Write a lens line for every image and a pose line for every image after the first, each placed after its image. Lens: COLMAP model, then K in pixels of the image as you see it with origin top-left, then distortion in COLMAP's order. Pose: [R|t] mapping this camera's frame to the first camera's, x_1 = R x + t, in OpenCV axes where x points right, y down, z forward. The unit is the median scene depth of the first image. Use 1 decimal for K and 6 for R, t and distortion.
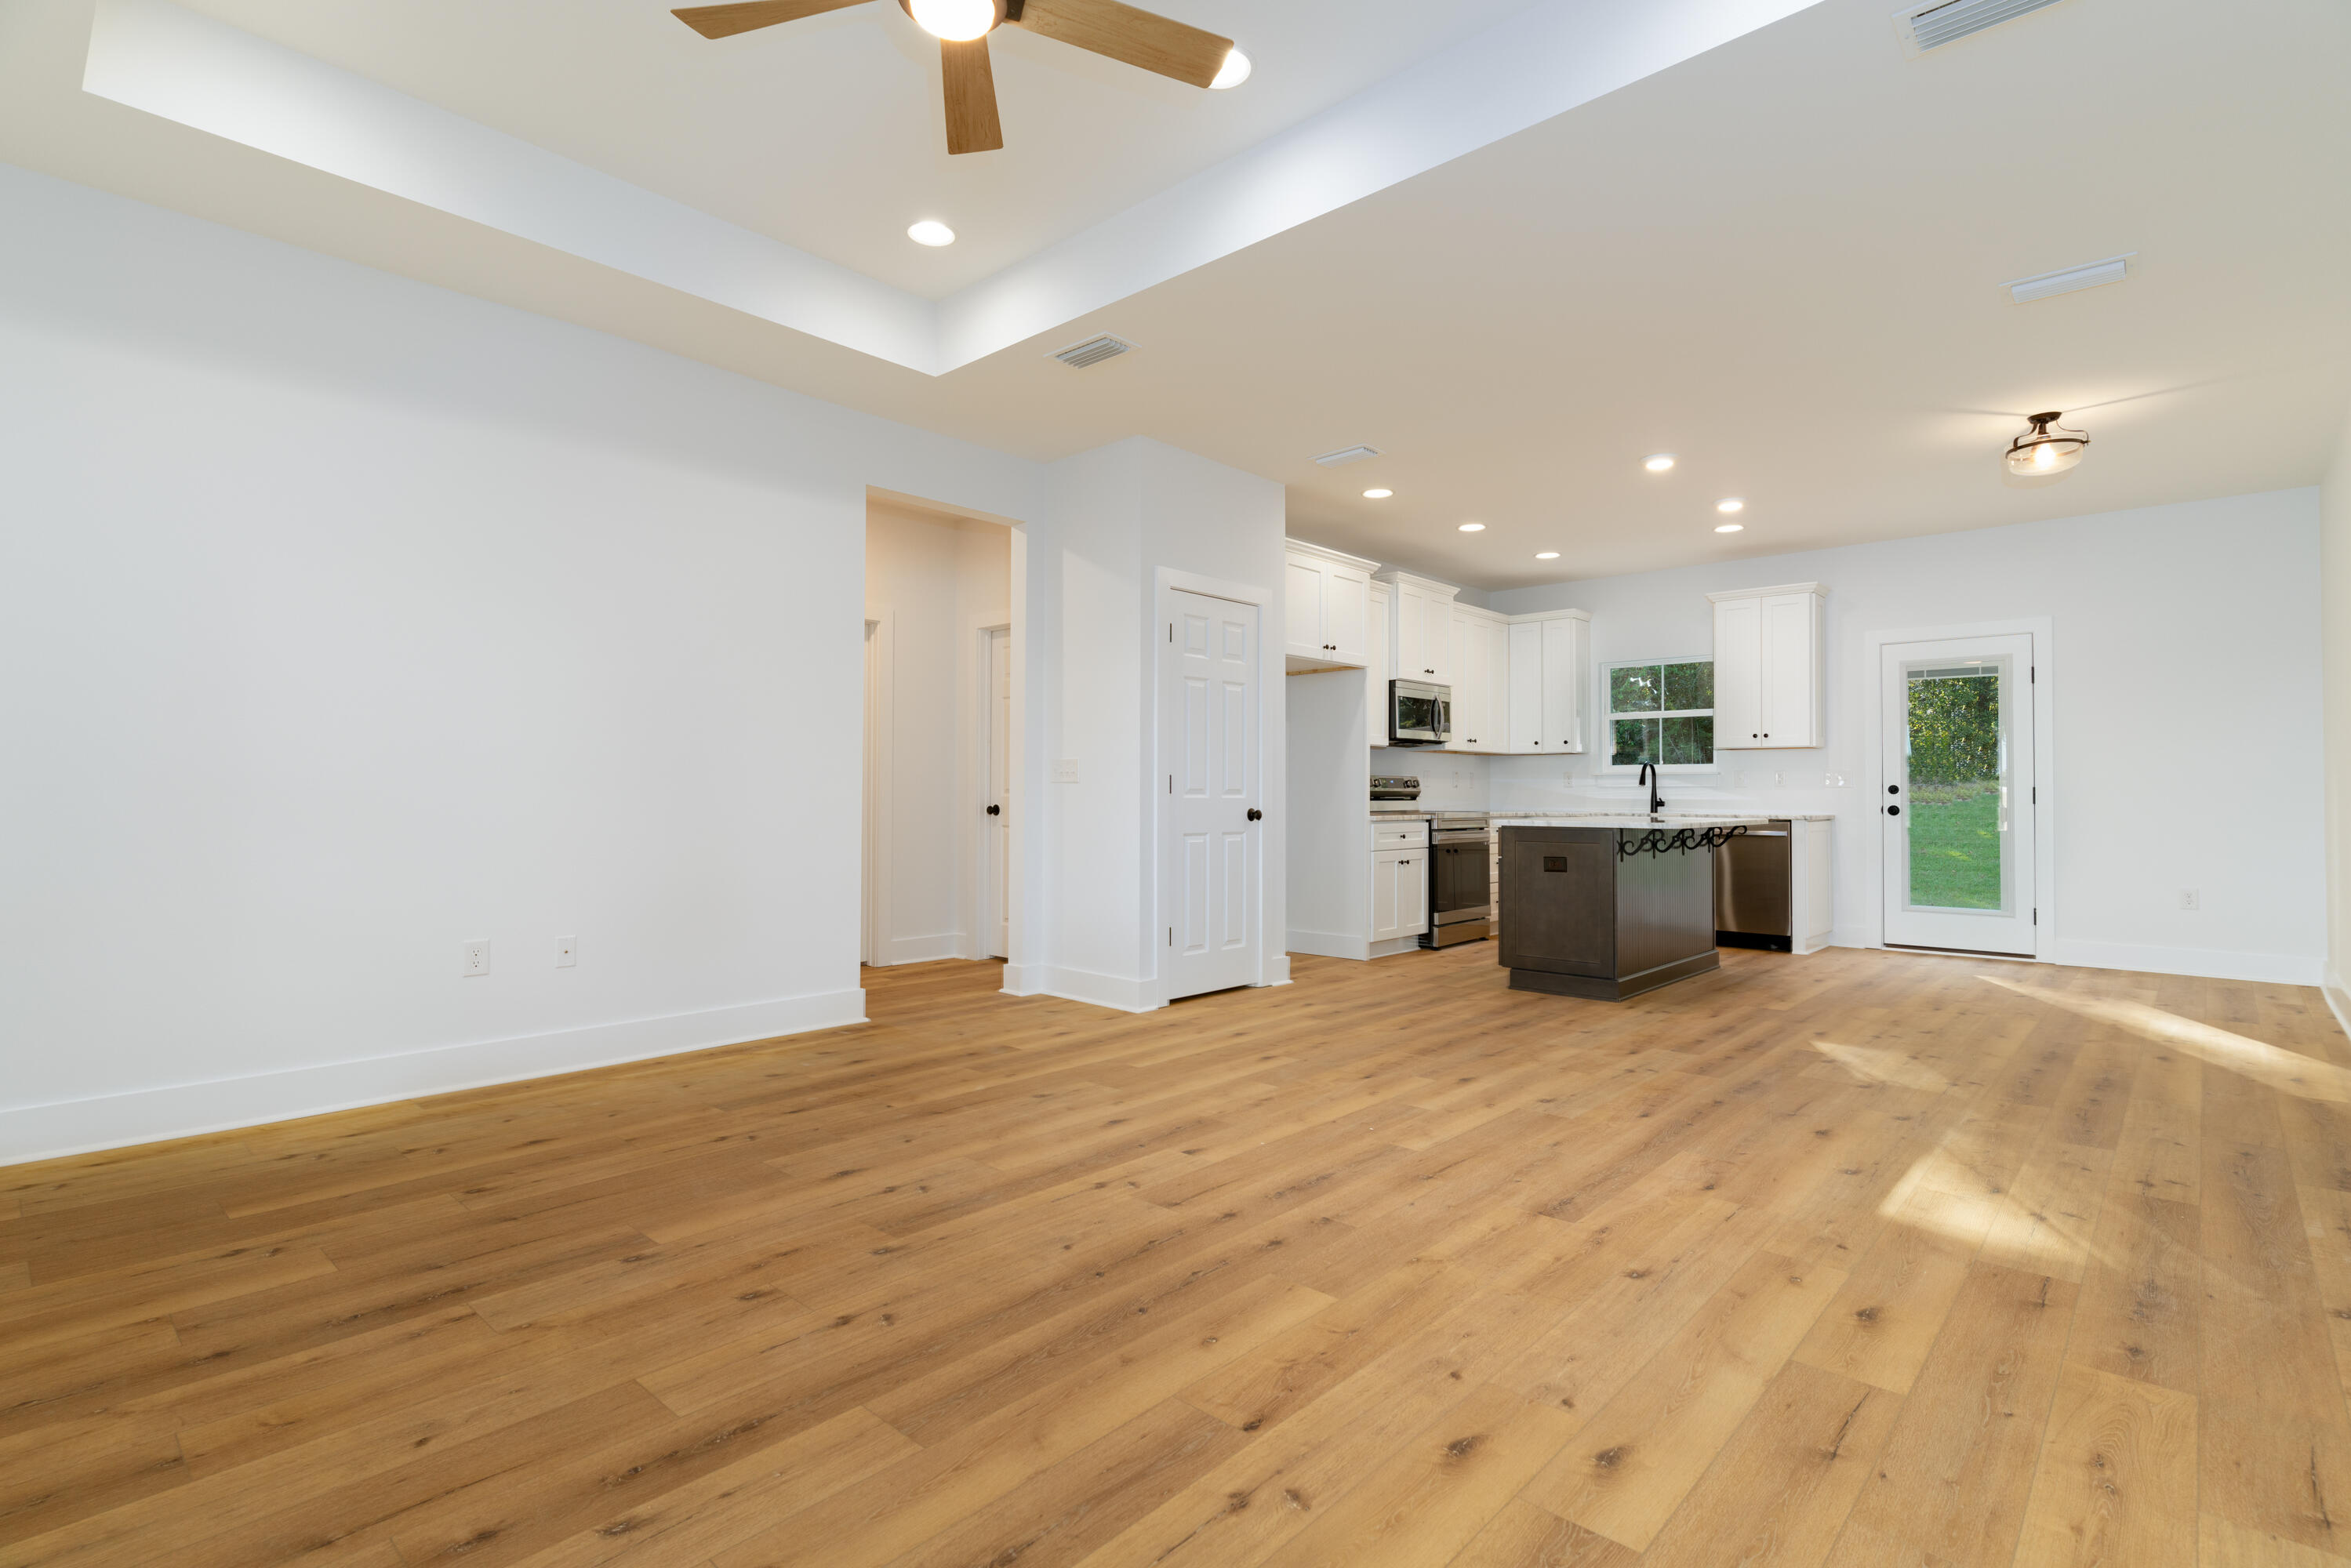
lens RADIAL K [[1122.2, 0, 1169.9], [0, 1122.2, 780.8], [0, 0, 1]] dist [0.000811, 0.000023]
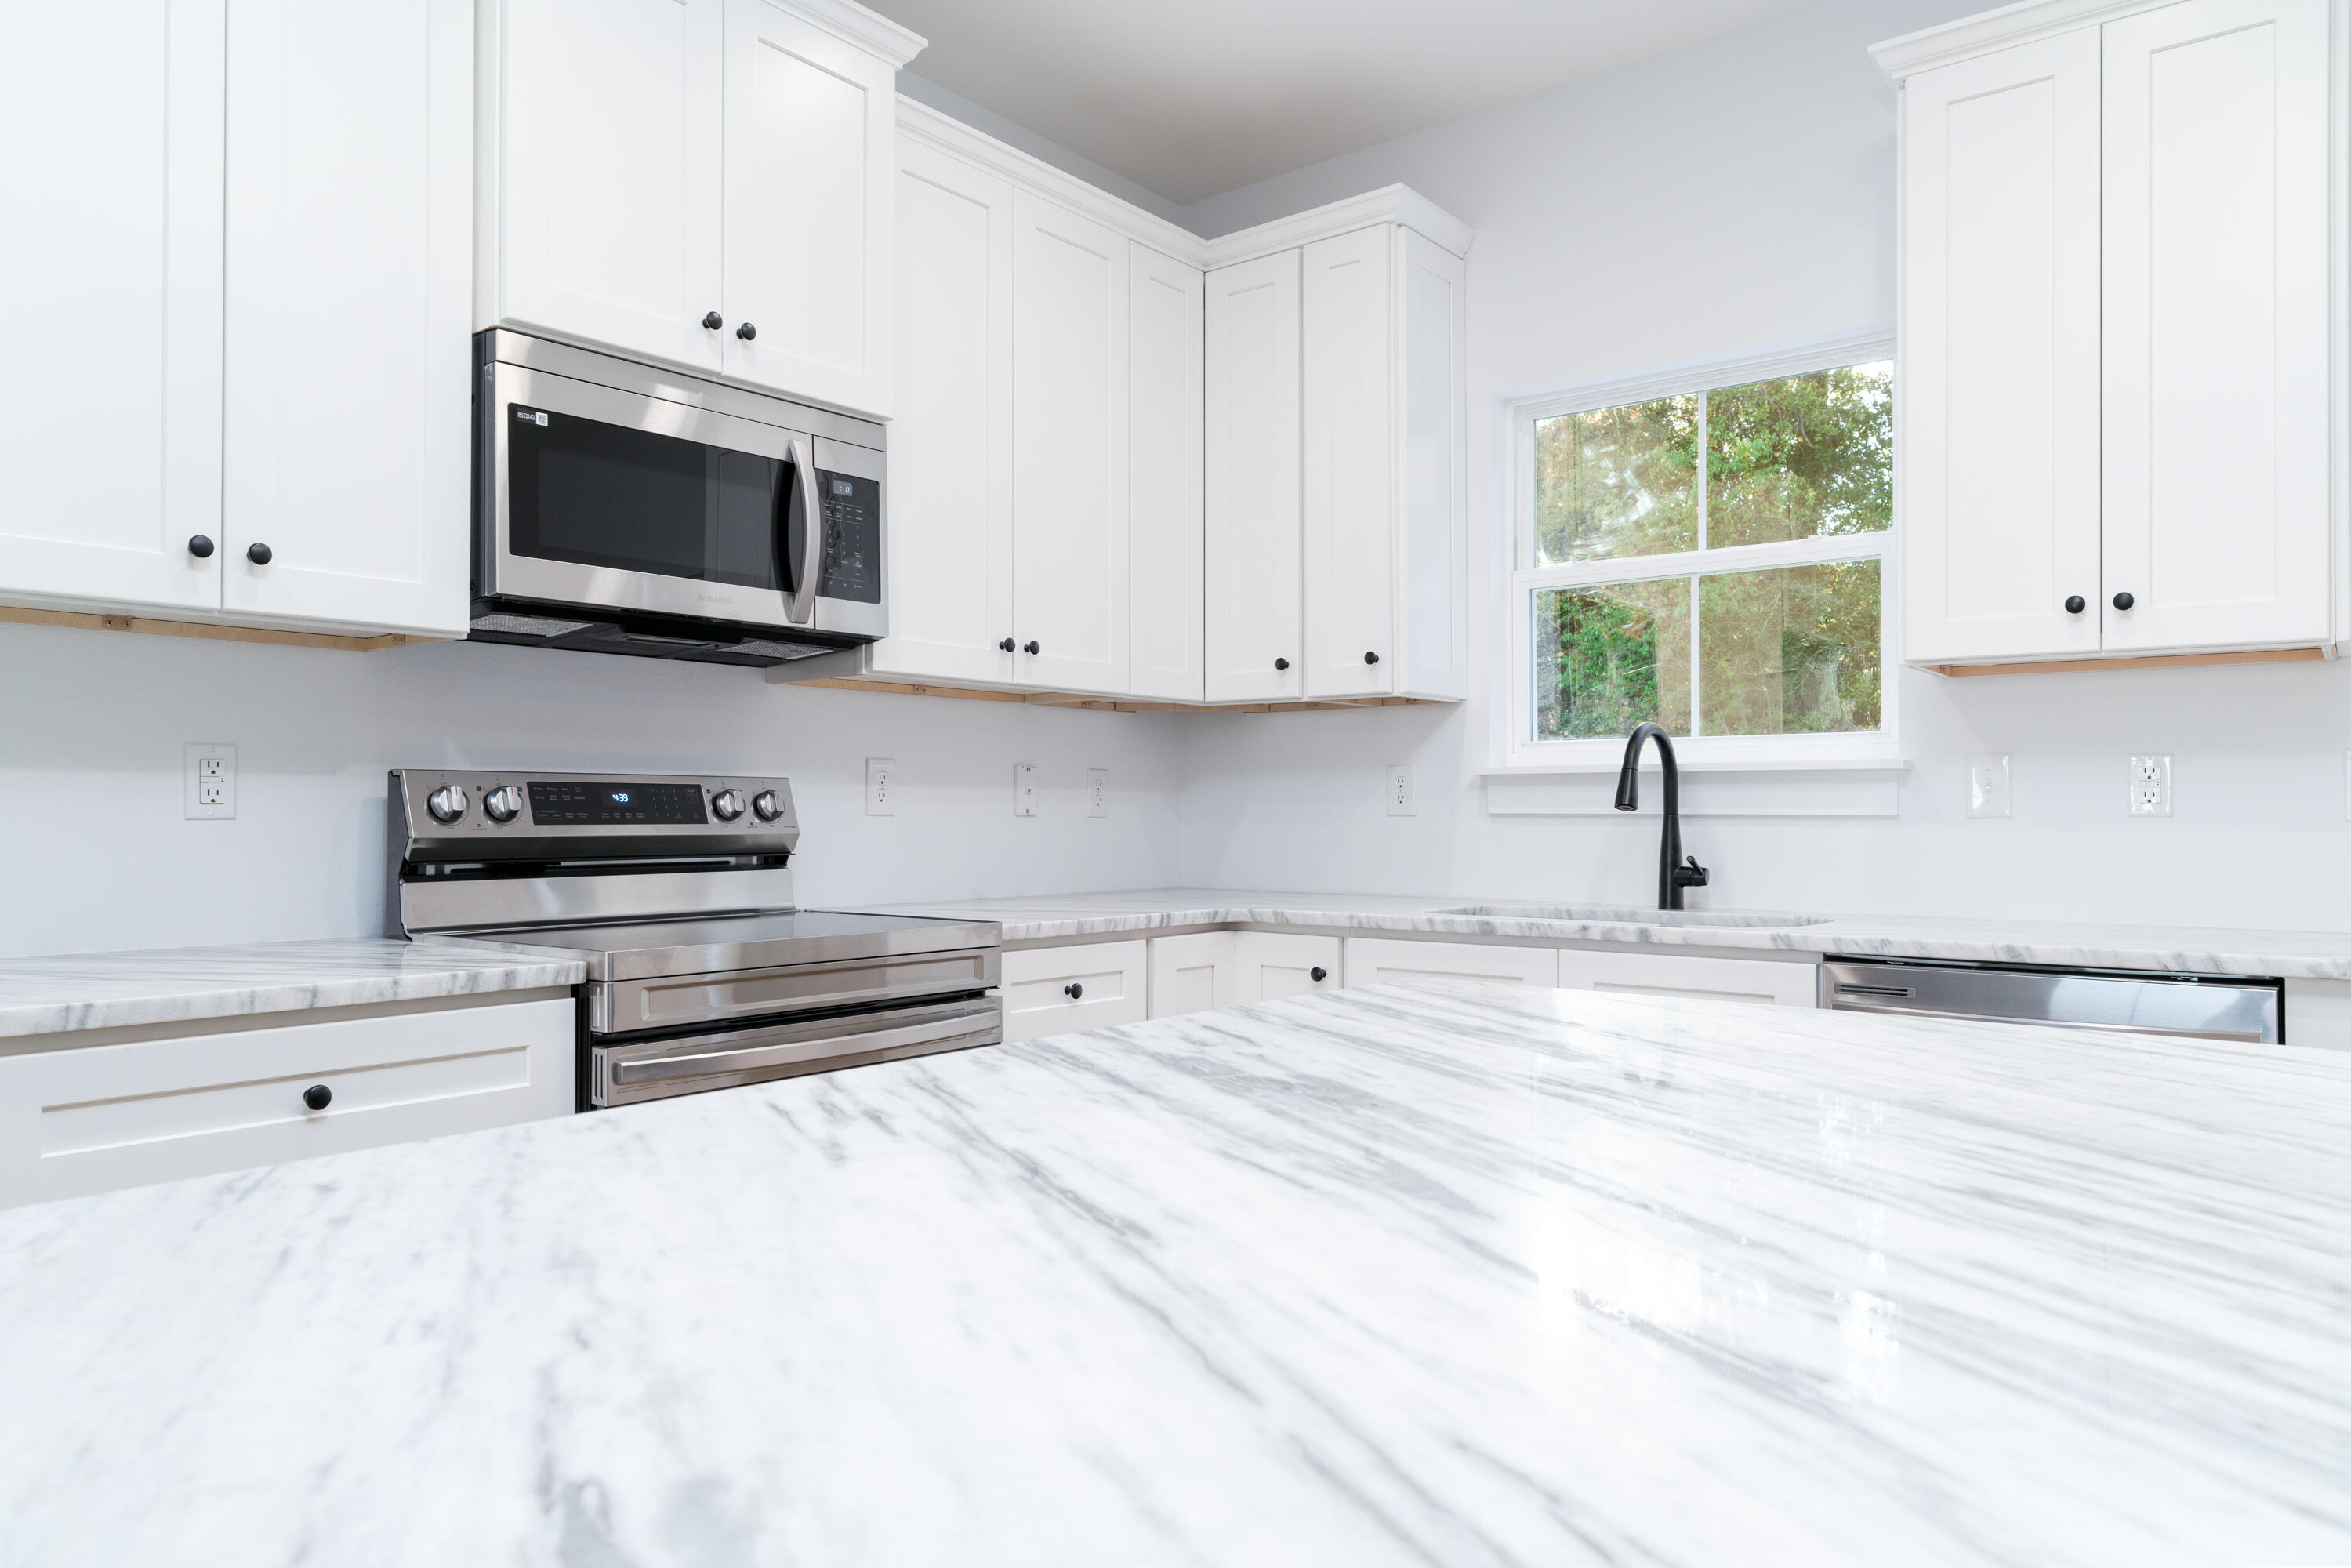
lens RADIAL K [[1564.8, 0, 1178.6], [0, 1564.8, 792.7], [0, 0, 1]] dist [-0.001441, 0.000246]
pose [[0.996896, 0.000827, 0.078719, 0.285780], [-0.000962, 0.999998, 0.001678, -0.001016], [-0.078718, -0.001748, 0.996895, 0.637948]]
